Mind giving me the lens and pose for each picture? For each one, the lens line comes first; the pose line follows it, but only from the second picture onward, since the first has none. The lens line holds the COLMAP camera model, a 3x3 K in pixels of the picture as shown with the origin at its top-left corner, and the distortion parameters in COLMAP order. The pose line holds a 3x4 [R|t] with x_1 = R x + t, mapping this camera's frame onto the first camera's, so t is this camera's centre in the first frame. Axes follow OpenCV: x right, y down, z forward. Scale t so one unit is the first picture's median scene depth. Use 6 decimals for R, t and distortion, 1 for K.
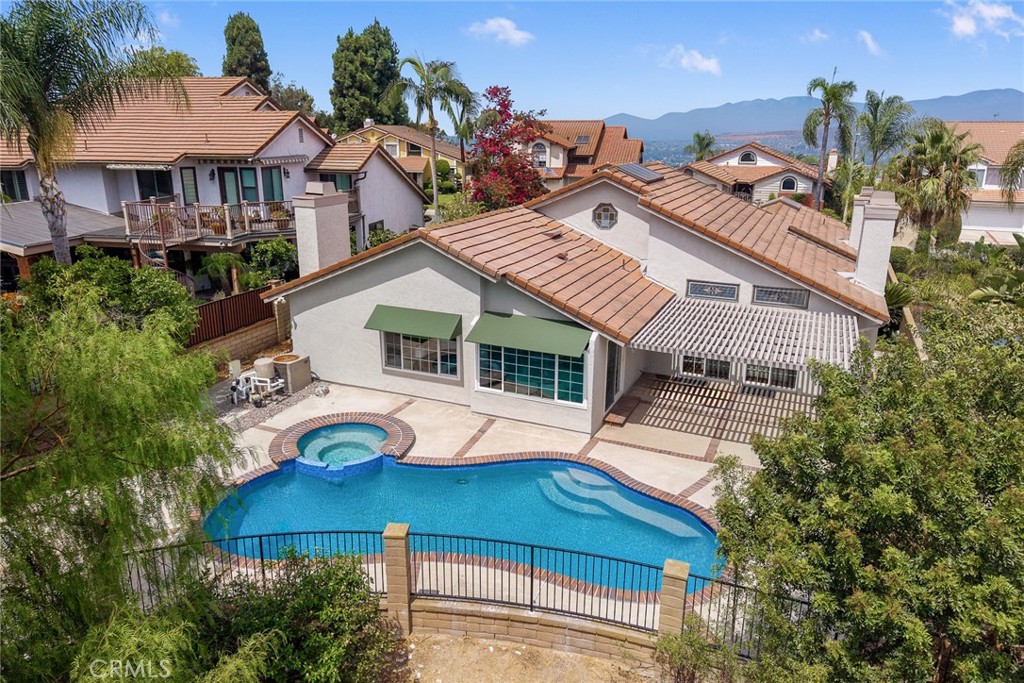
lens RADIAL K [[687.6, 0, 512.0], [0, 687.6, 311.2], [0, 0, 1]] dist [-0.001999, -0.001579]
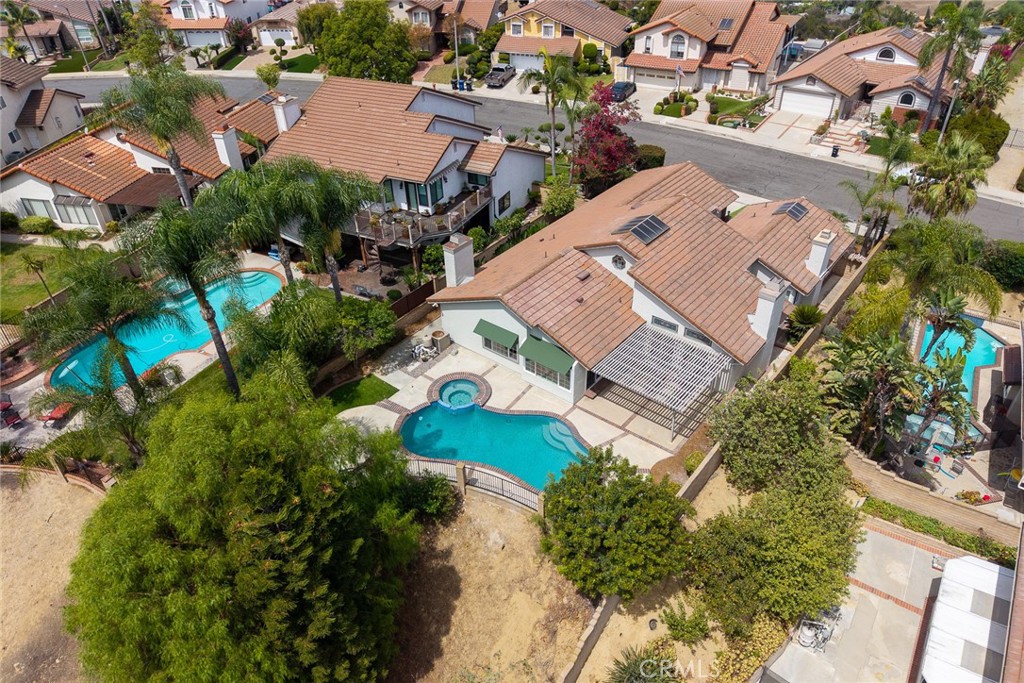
lens RADIAL K [[698.5, 0, 515.0], [0, 698.5, 303.9], [0, 0, 1]] dist [0.018083, -0.004188]
pose [[0.965735, 0.113748, -0.233276, 0.364898], [-0.035010, 0.947718, 0.317182, -0.697662], [0.257158, -0.298147, 0.919227, -0.808683]]
